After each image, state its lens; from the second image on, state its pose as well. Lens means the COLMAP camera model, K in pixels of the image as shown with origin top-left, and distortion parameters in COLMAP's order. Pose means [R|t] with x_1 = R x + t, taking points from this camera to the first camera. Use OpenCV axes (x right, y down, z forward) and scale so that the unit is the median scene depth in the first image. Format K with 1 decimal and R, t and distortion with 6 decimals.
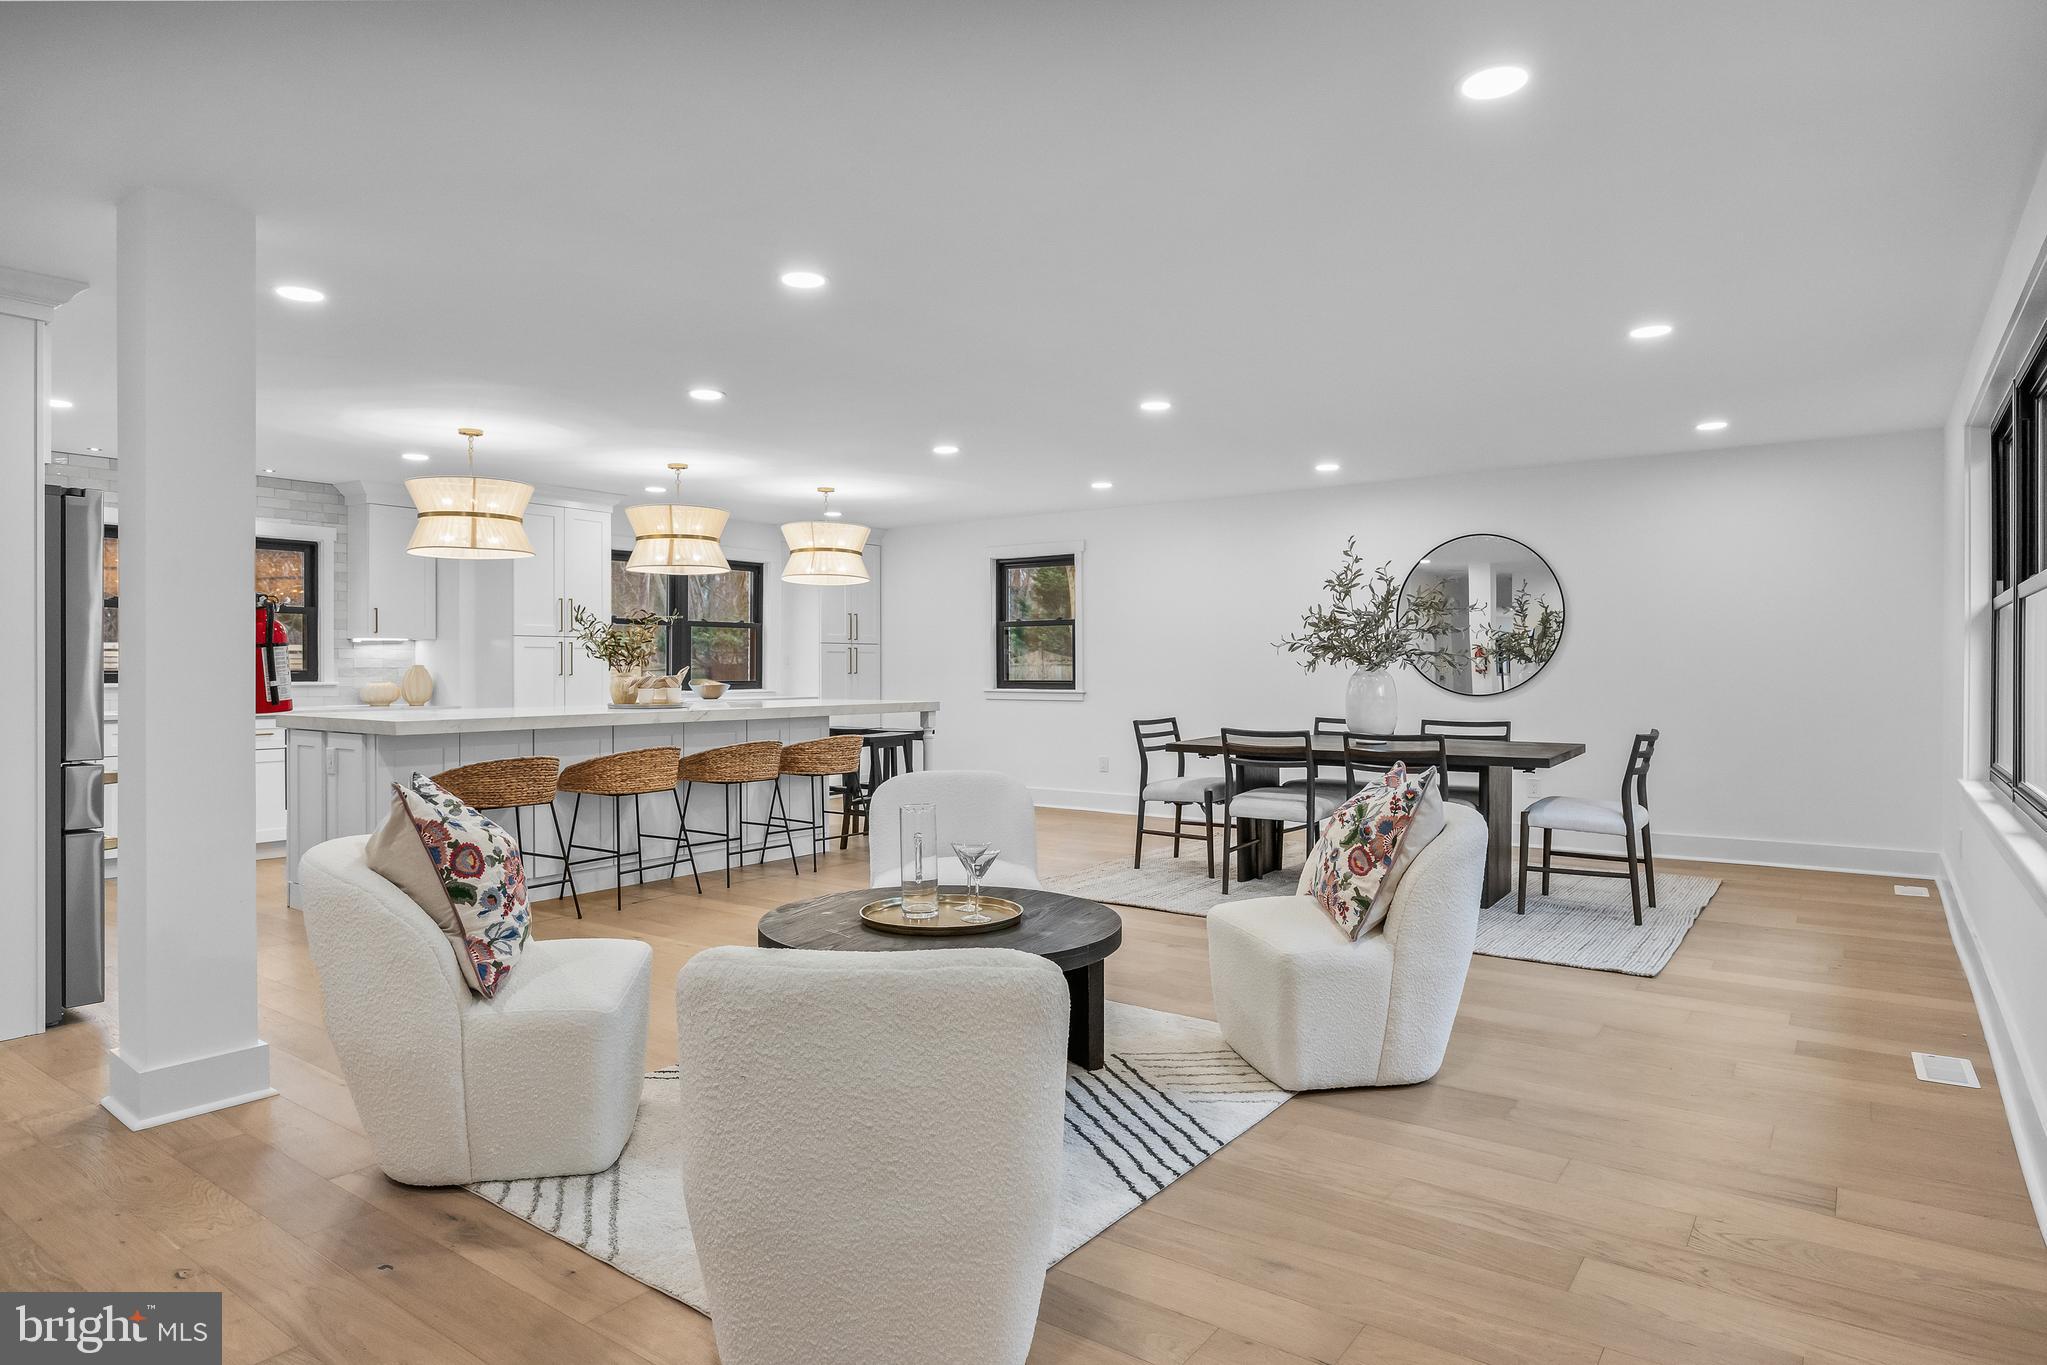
lens RADIAL K [[1198.5, 0, 999.9], [0, 1198.5, 690.1], [0, 0, 1]] dist [-0.030579, 0.023211]
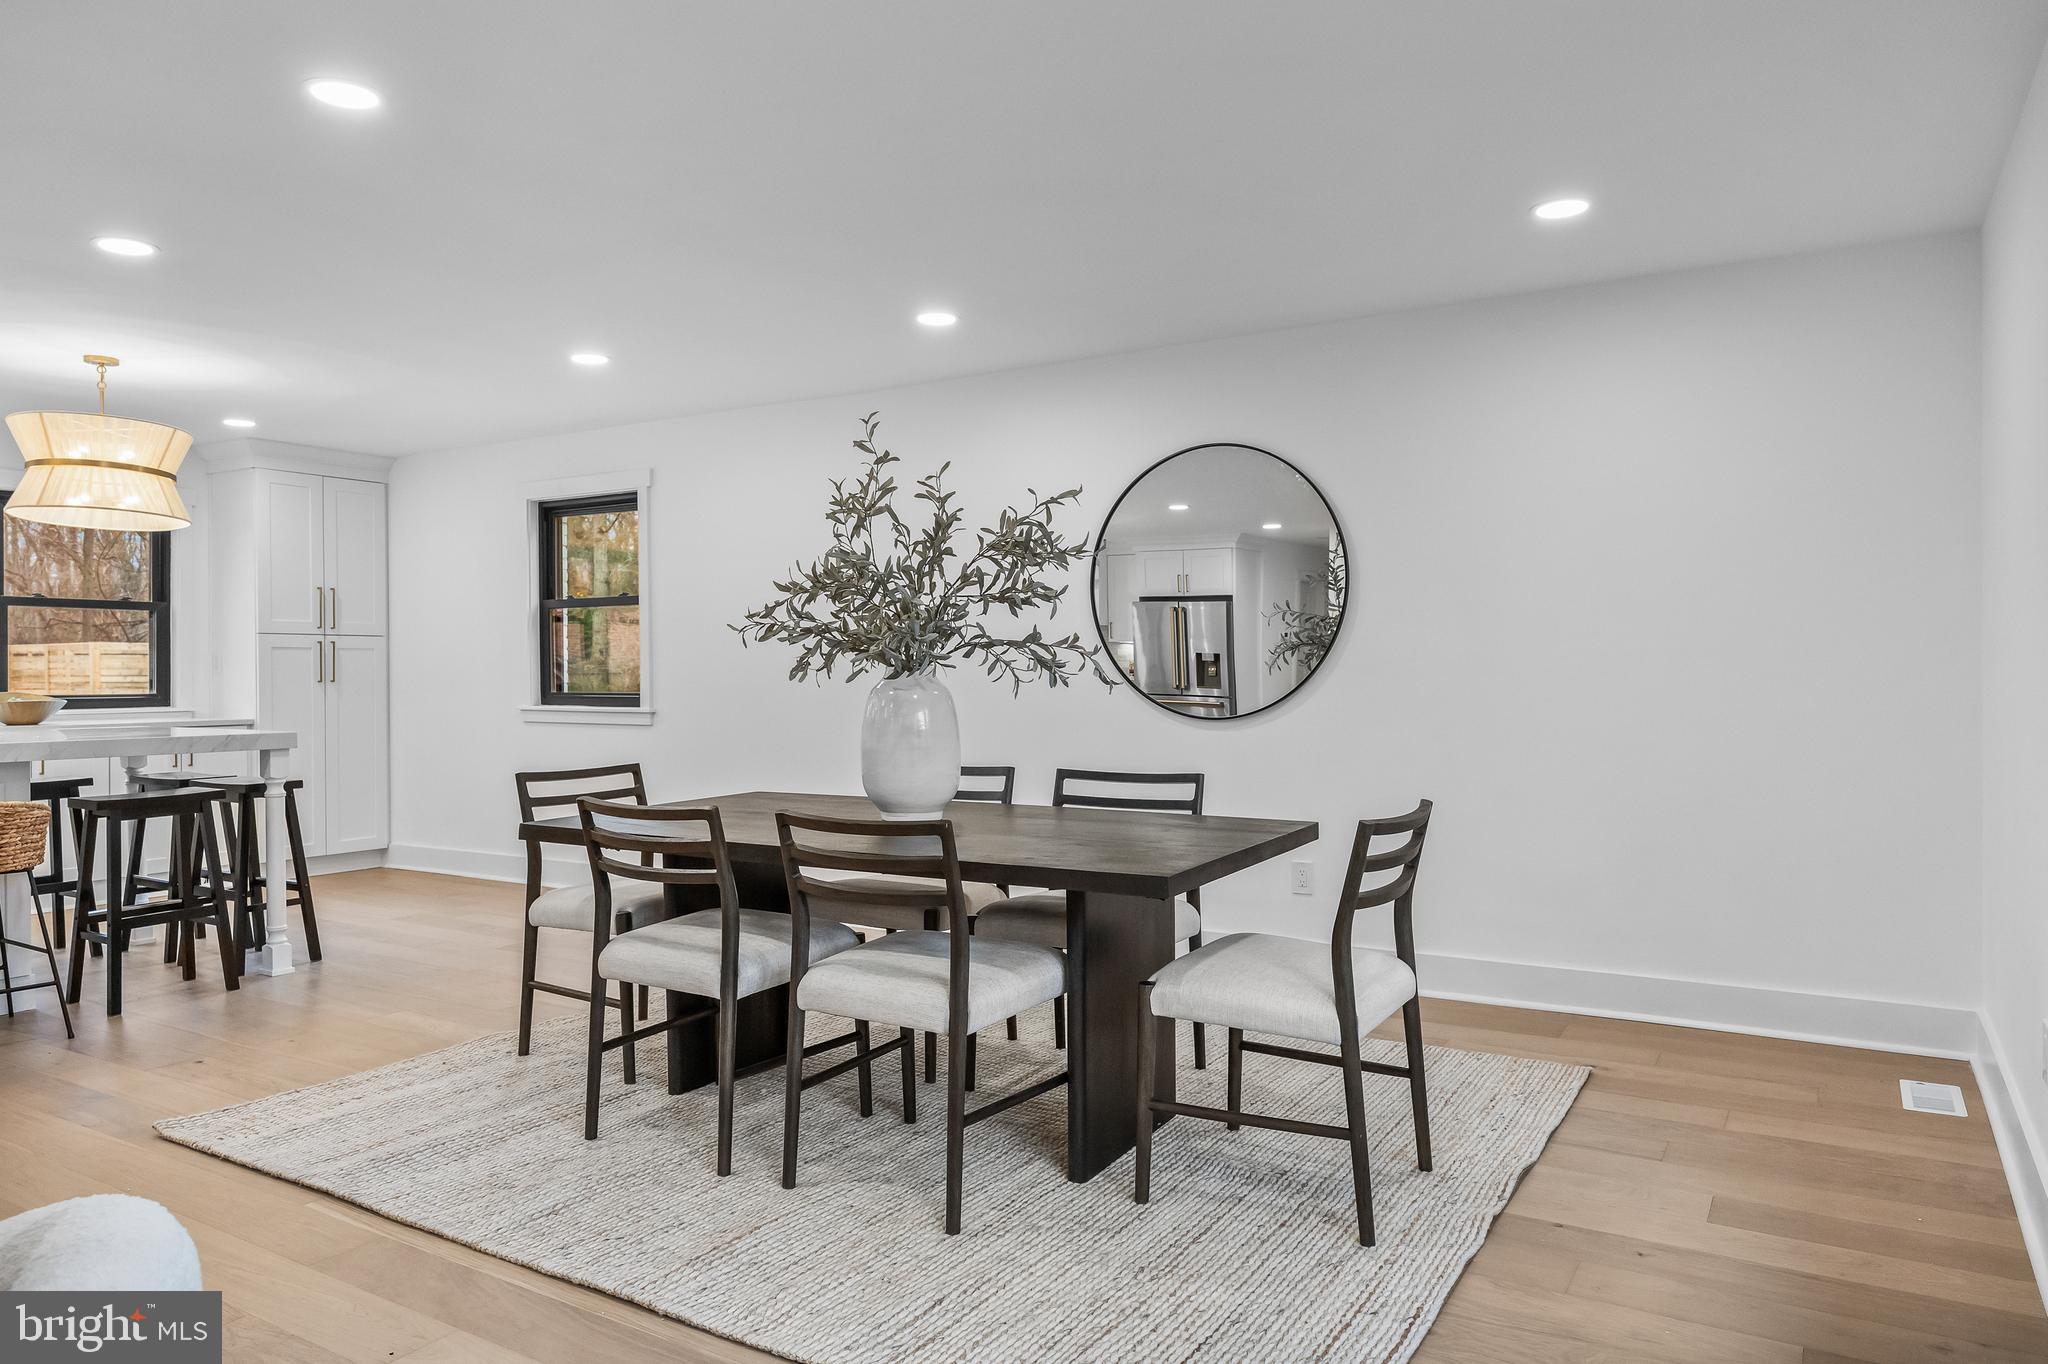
lens RADIAL K [[1353.8, 0, 1024.0], [0, 1353.8, 682.0], [0, 0, 1]] dist [-0.002390, 0.001659]
pose [[0.996550, -0.001572, 0.082974, 0.284831], [0.002386, 0.999950, -0.009703, -0.008320], [-0.082955, 0.009867, 0.996504, 0.389515]]
